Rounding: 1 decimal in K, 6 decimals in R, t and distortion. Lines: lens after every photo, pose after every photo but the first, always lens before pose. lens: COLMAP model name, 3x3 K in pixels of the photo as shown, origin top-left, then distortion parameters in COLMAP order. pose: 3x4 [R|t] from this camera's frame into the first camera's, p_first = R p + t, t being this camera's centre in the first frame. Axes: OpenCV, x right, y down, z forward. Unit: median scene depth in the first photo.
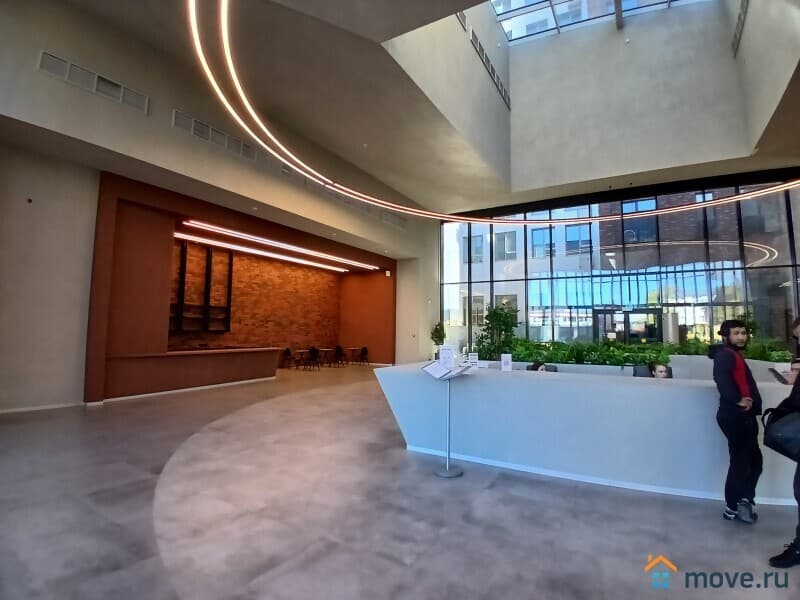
lens RADIAL K [[396.5, 0, 404.0], [0, 396.5, 298.1], [0, 0, 1]] dist [-0.006082, -0.000365]
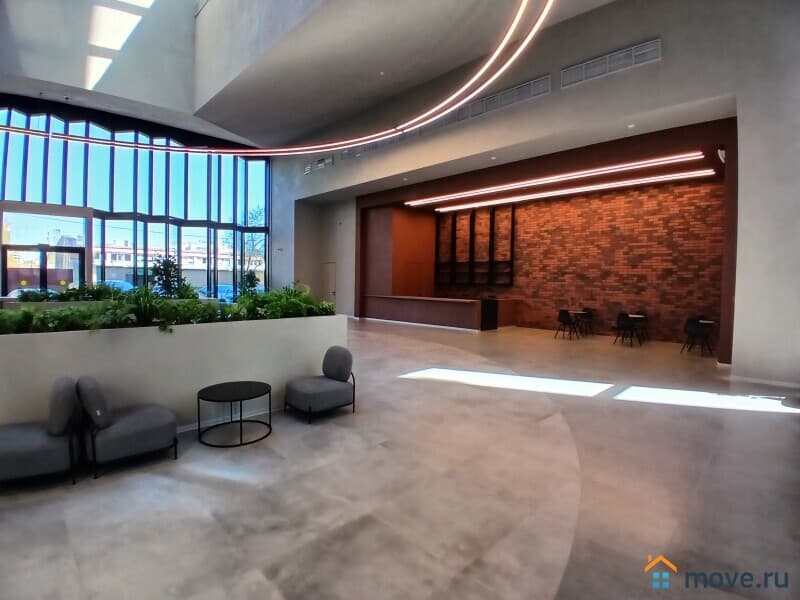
lens RADIAL K [[396.5, 0, 403.1], [0, 396.5, 294.4], [0, 0, 1]] dist [-0.006082, -0.000365]
pose [[-0.269218, 0.011348, -0.963012, 0.567152], [0.051073, 0.998692, -0.002509, 0.090948], [0.961724, -0.049859, -0.269445, 0.938257]]
